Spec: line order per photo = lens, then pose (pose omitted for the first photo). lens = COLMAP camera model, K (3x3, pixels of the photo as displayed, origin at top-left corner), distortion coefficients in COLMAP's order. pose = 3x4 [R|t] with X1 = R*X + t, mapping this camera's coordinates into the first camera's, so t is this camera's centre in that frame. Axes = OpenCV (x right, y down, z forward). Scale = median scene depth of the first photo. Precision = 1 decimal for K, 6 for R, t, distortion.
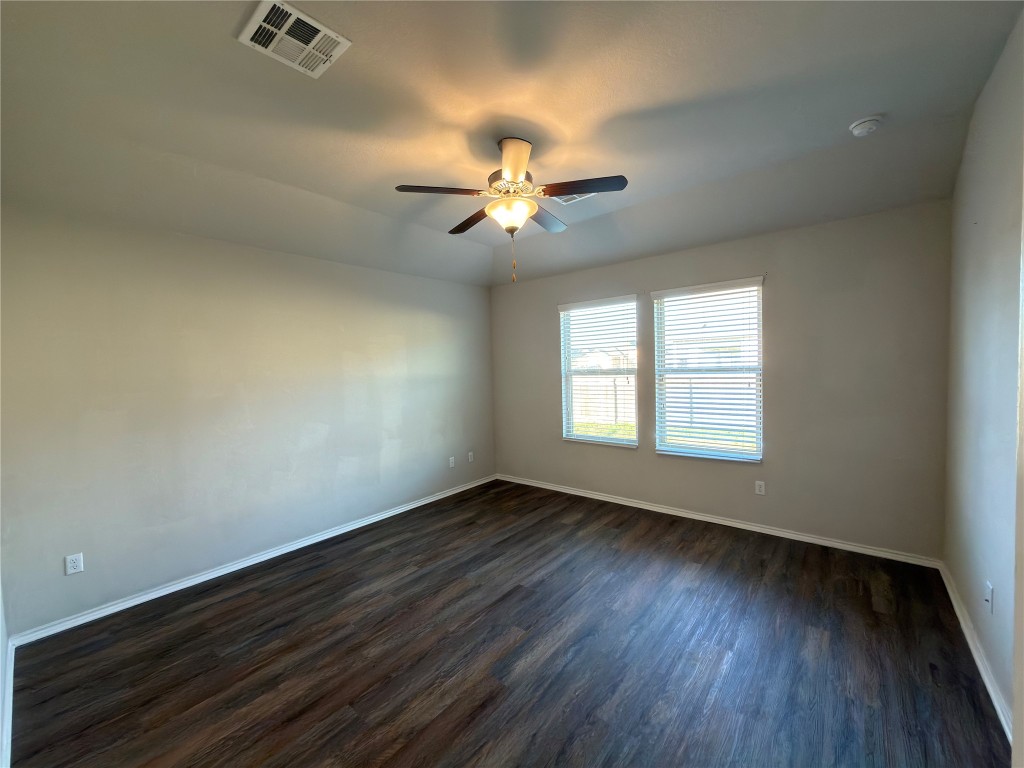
lens RADIAL K [[411.8, 0, 509.2], [0, 411.8, 381.1], [0, 0, 1]] dist [-0.001571, 0.000801]
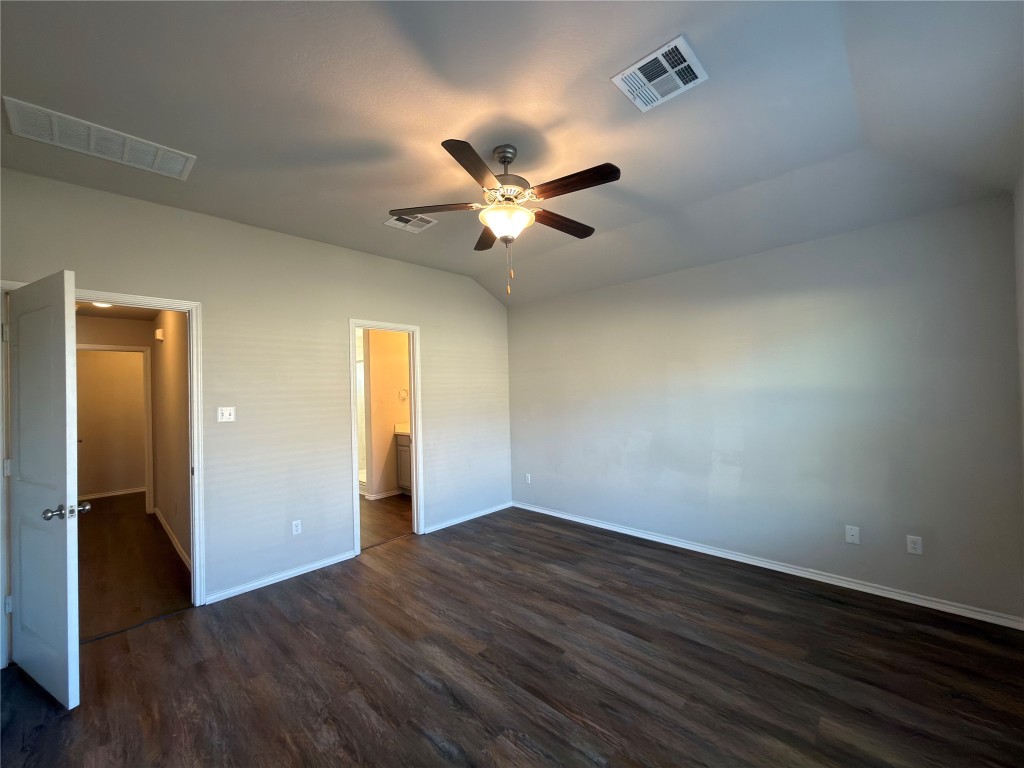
lens RADIAL K [[411.8, 0, 514.0], [0, 411.8, 384.3], [0, 0, 1]] dist [-0.001571, 0.000801]
pose [[-0.073553, 0.019636, -0.997098, 0.756178], [-0.008363, 0.999759, 0.020306, -0.042603], [0.997256, 0.009832, -0.073371, 0.870076]]
